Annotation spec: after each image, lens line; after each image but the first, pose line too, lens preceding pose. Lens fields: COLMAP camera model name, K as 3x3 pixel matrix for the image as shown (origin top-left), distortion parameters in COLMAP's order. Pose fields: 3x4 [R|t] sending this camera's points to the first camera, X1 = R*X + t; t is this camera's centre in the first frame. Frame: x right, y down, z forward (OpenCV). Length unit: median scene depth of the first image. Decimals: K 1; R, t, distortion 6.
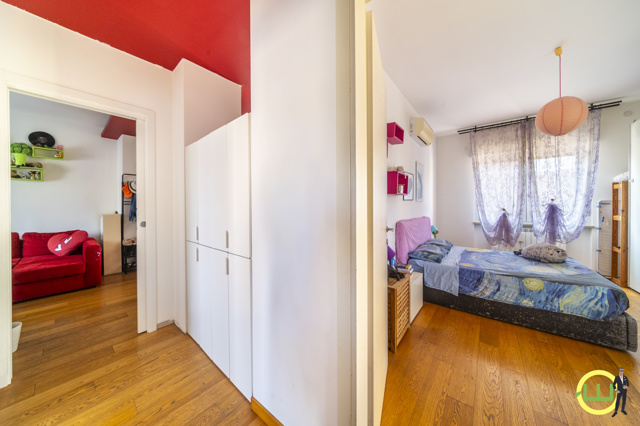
lens RADIAL K [[203.9, 0, 323.3], [0, 203.9, 207.4], [0, 0, 1]] dist [-0.000527, -0.000078]
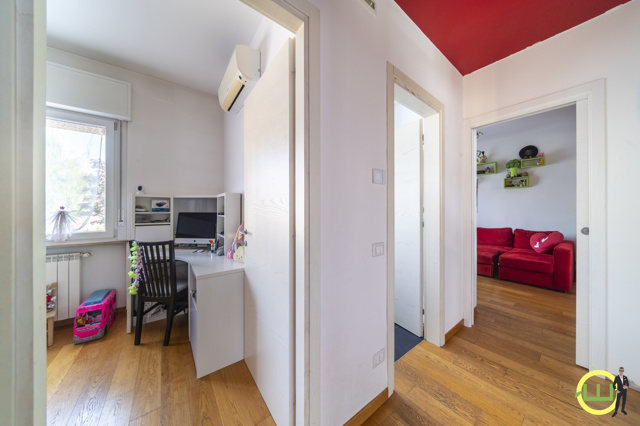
lens RADIAL K [[203.9, 0, 323.3], [0, 203.9, 207.4], [0, 0, 1]] dist [-0.000527, -0.000078]
pose [[-0.212715, -0.003885, -0.977106, 0.097377], [-0.005040, 0.999983, -0.002879, 0.000308], [0.977101, 0.004312, -0.212731, 0.172132]]
